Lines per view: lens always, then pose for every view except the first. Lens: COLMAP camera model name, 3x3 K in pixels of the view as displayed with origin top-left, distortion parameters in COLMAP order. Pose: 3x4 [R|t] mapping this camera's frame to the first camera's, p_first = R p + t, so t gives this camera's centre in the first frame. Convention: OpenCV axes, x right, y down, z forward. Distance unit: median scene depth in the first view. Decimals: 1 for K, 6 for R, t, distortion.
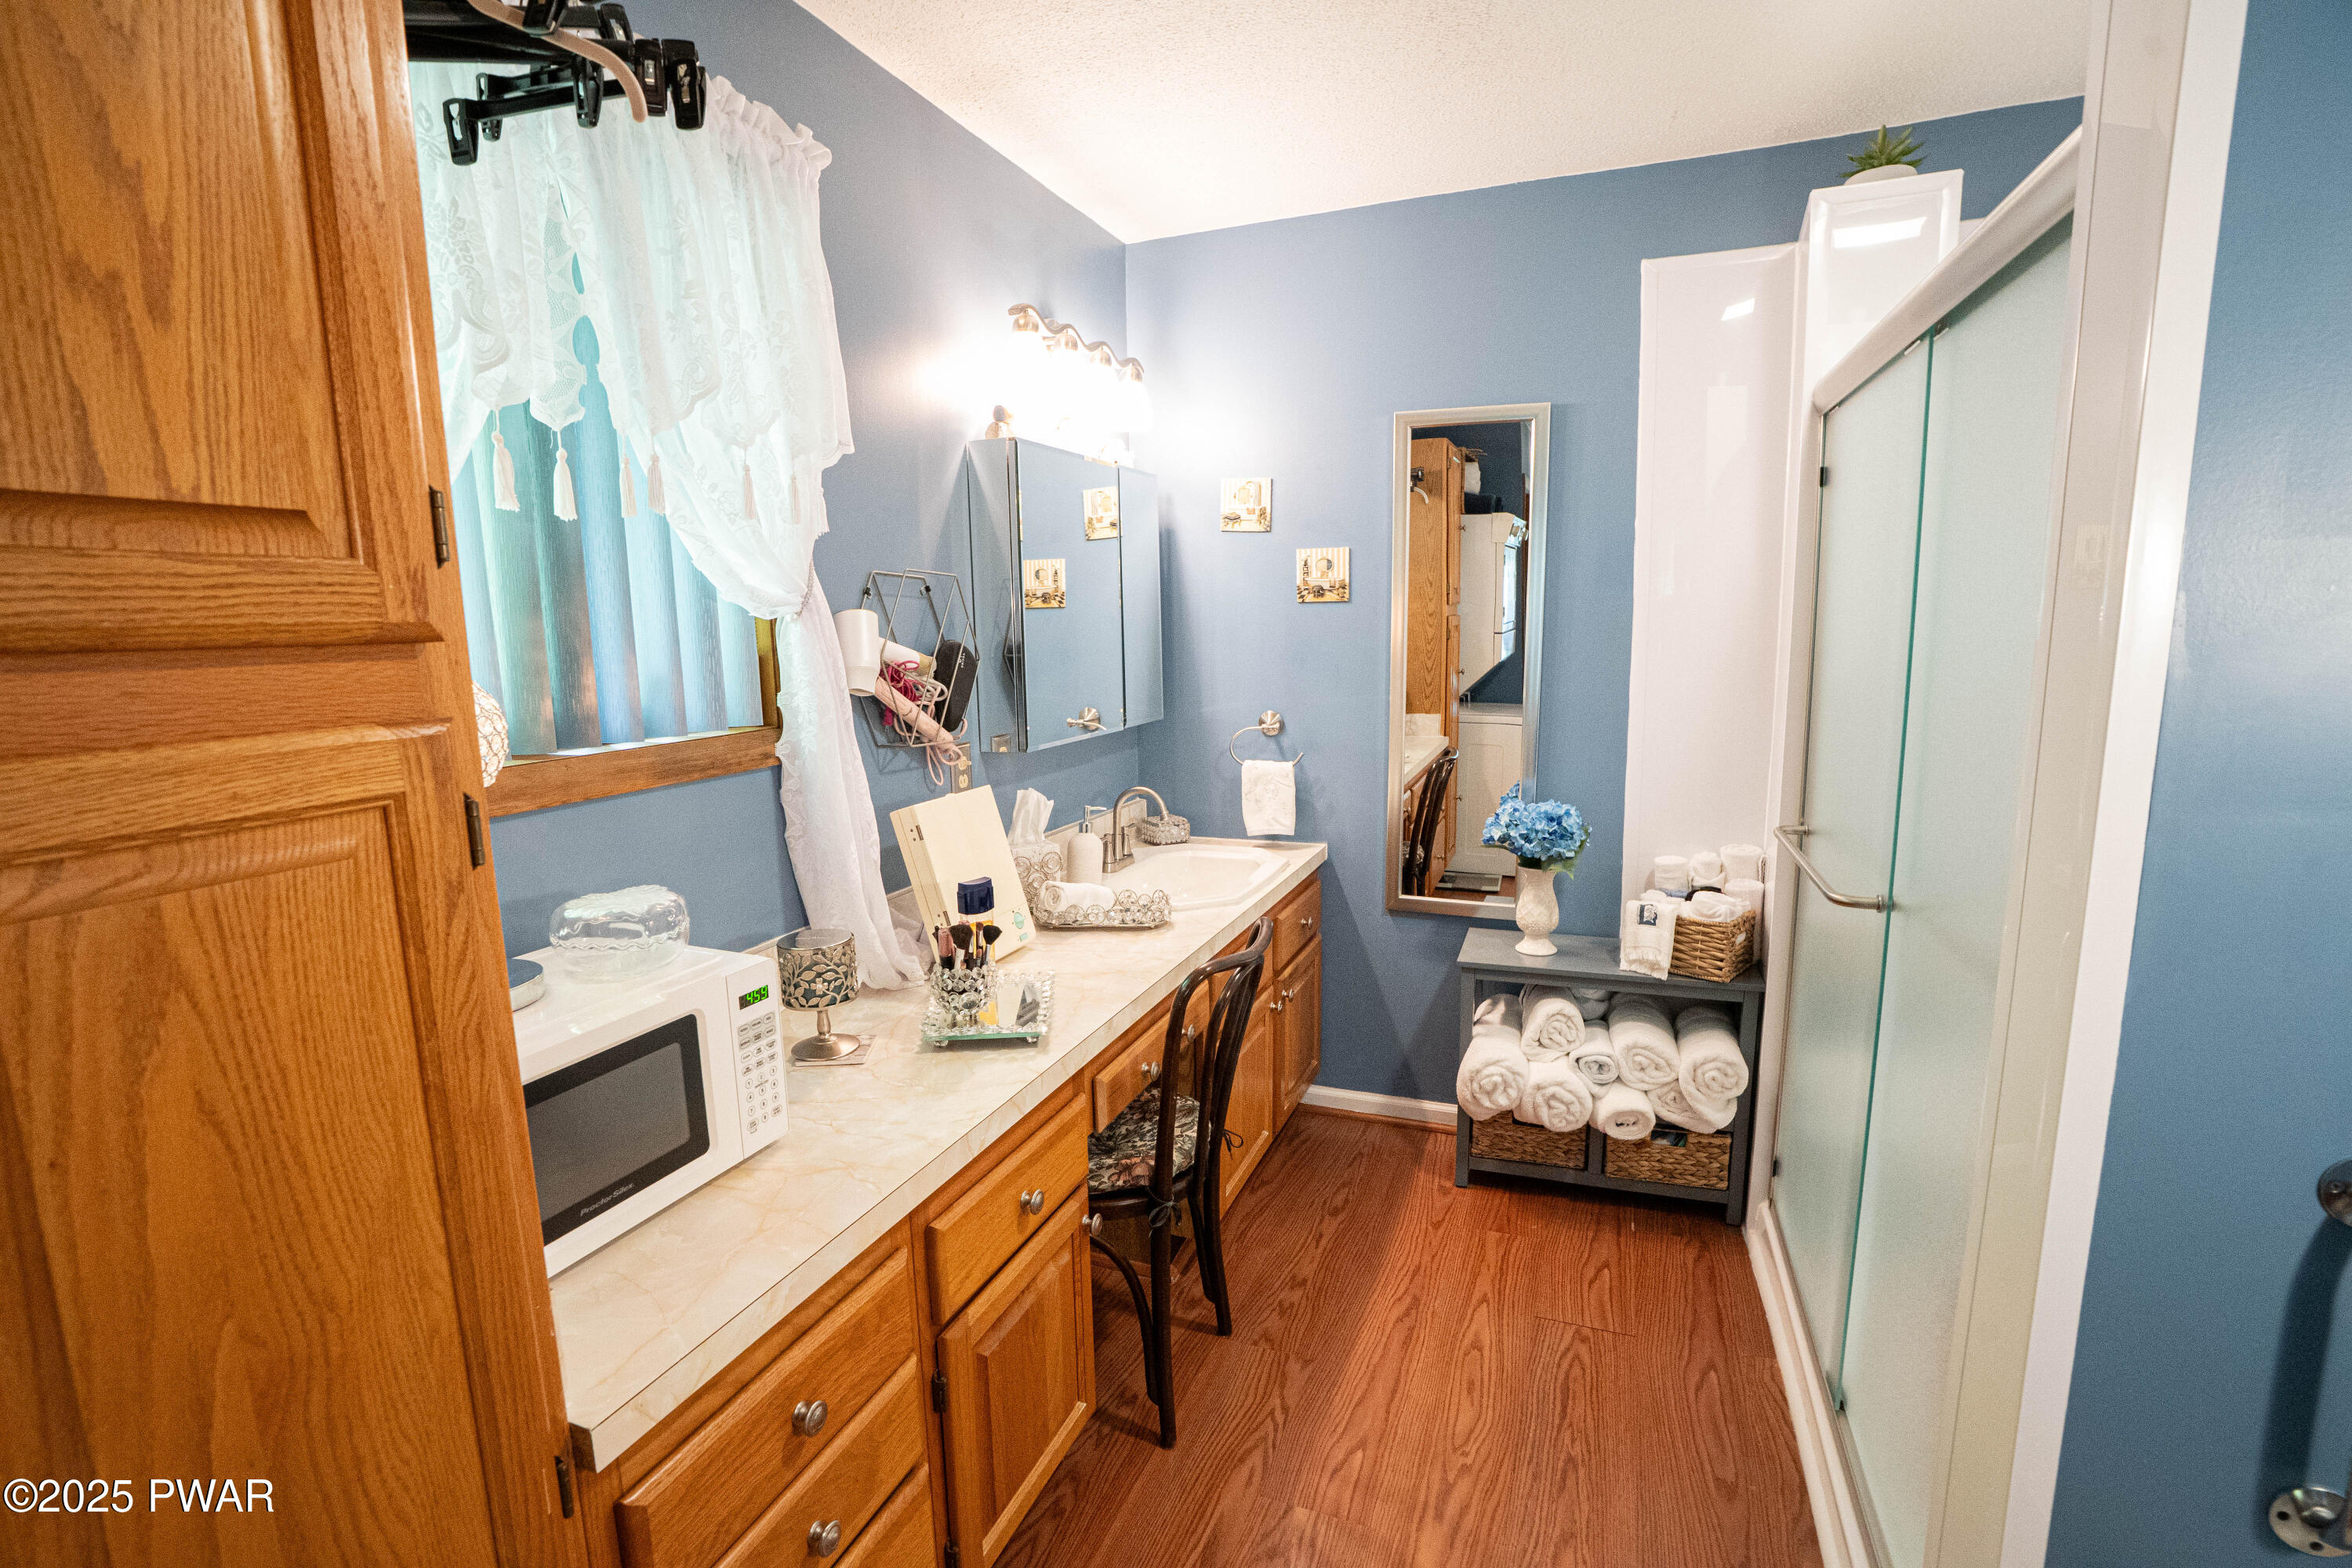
lens RADIAL K [[1093.0, 0, 1170.9], [0, 1093.0, 789.0], [0, 0, 1]] dist [-0.064704, 0.025113]
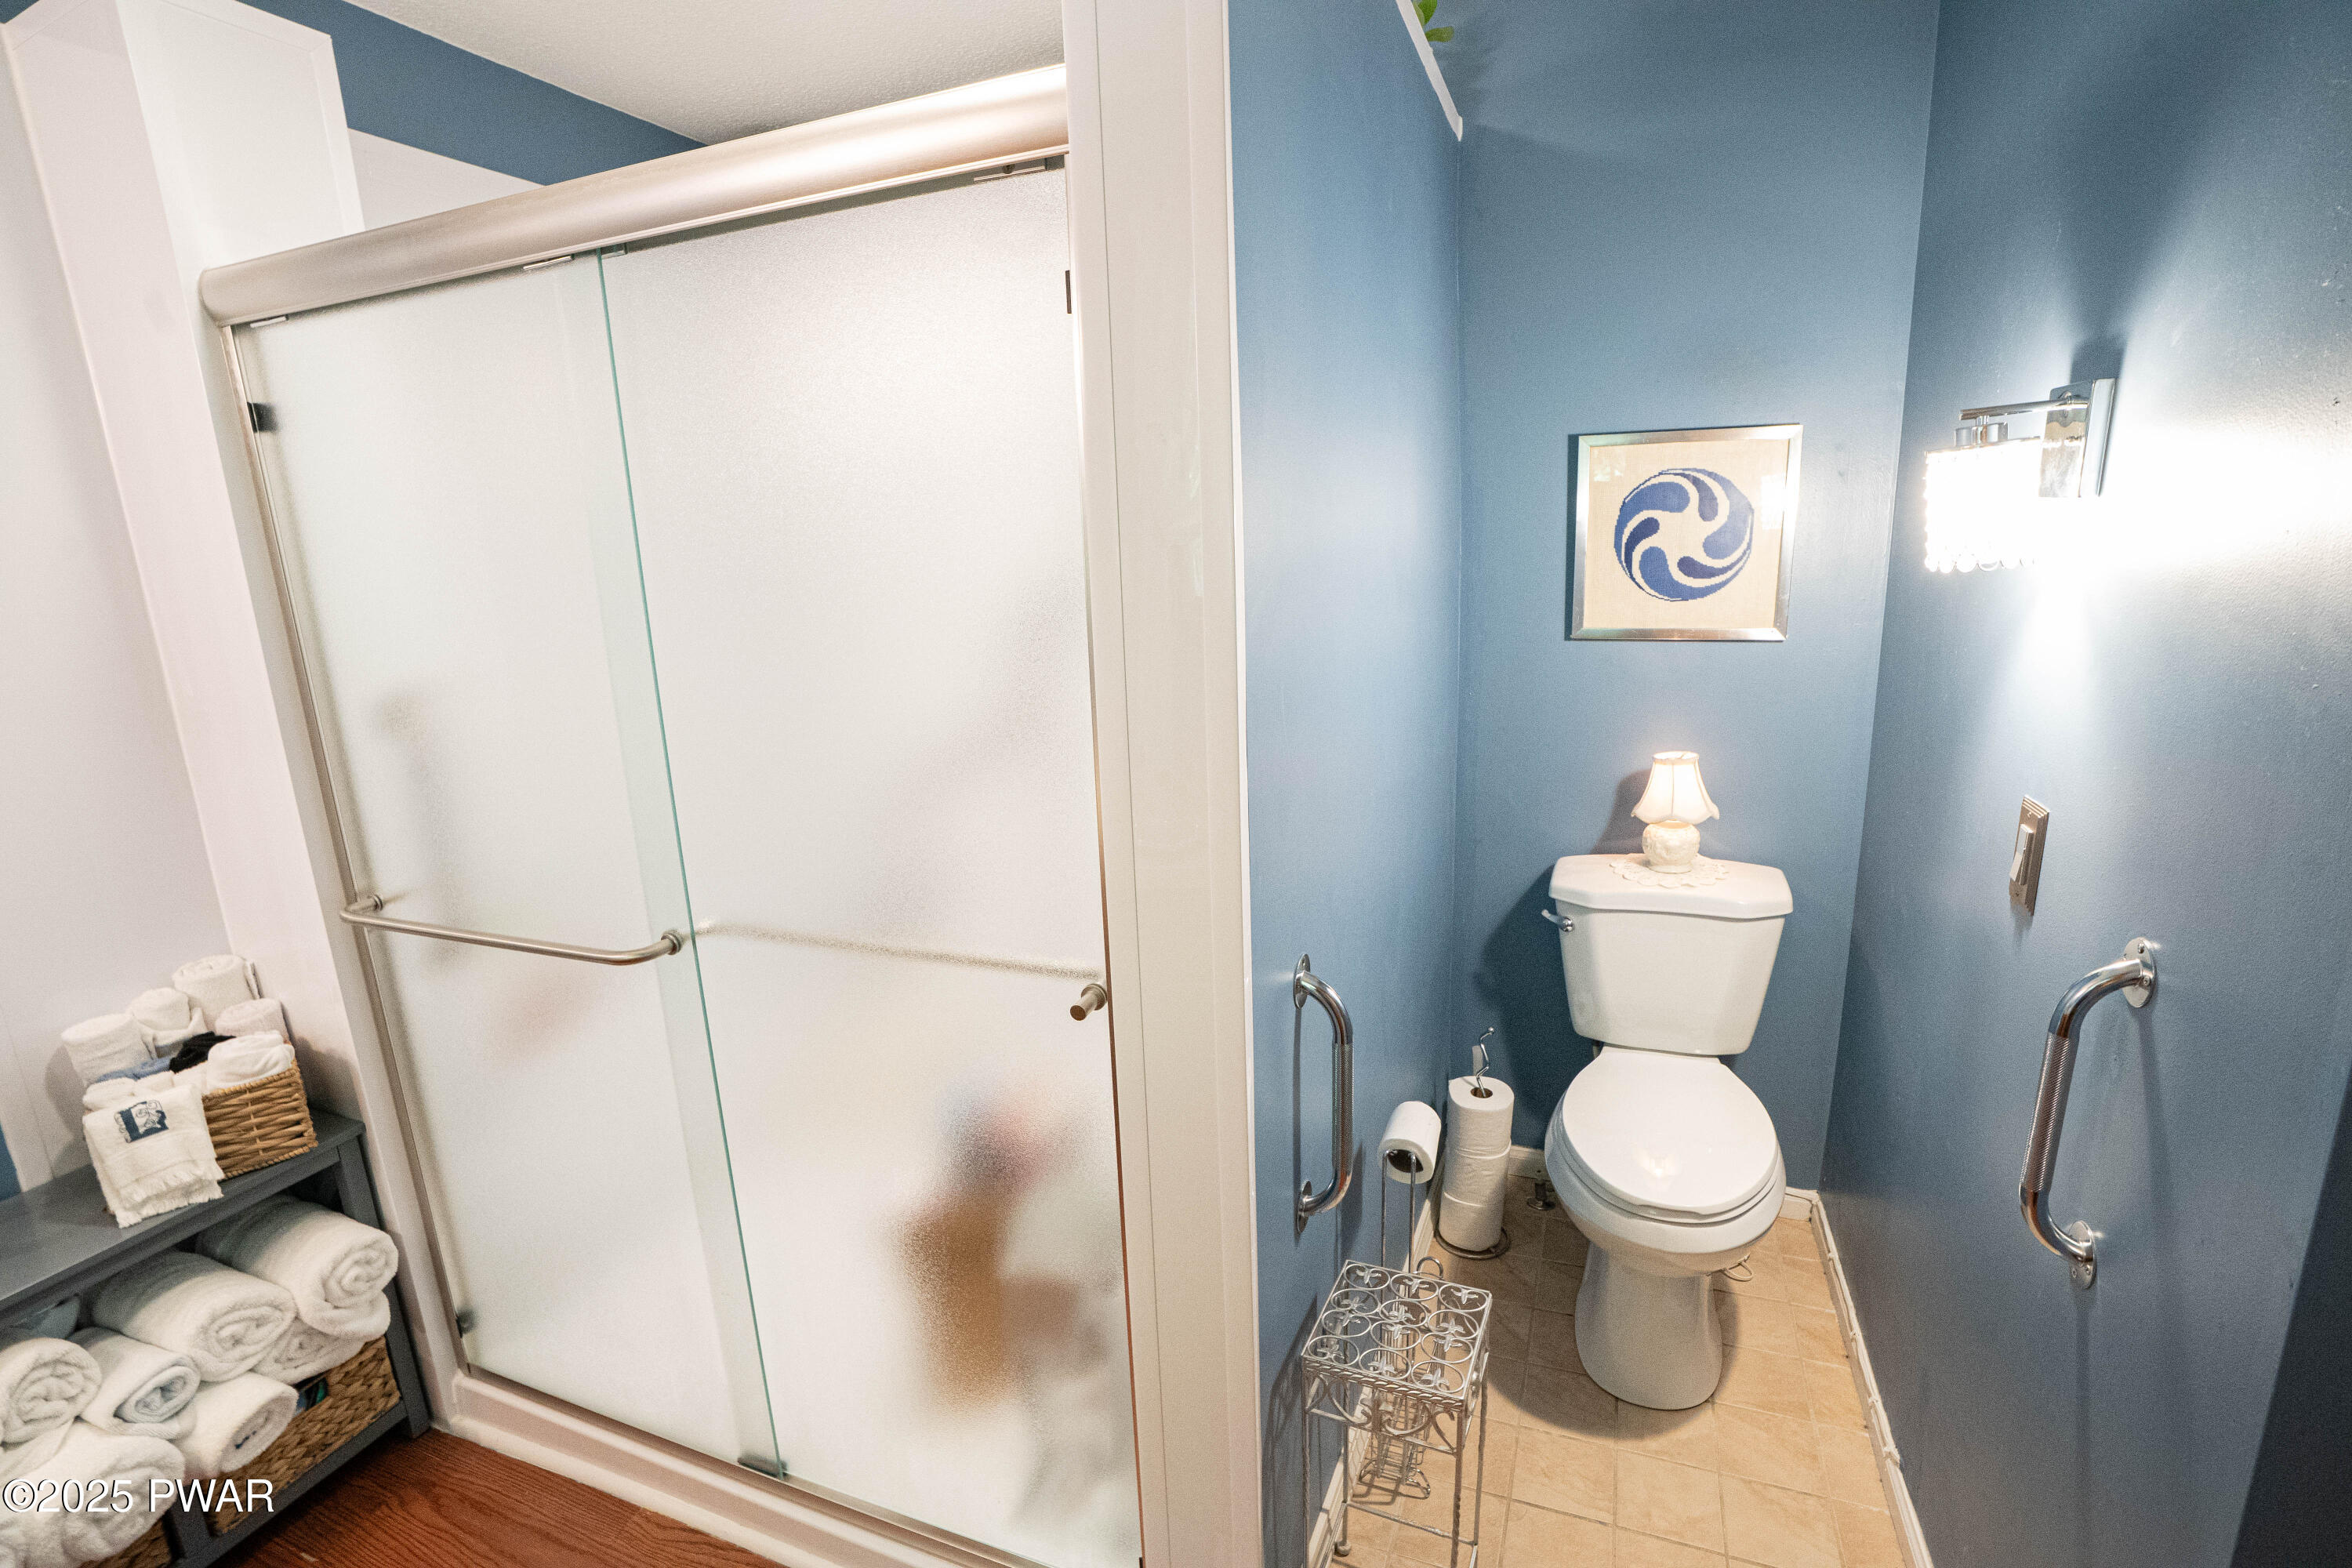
lens RADIAL K [[1093.0, 0, 1168.4], [0, 1093.0, 790.5], [0, 0, 1]] dist [-0.064704, 0.025113]
pose [[0.012778, -0.205157, 0.978646, -0.094576], [0.196052, 0.960243, 0.198739, -0.067838], [-0.980510, 0.189325, 0.052491, 0.368895]]
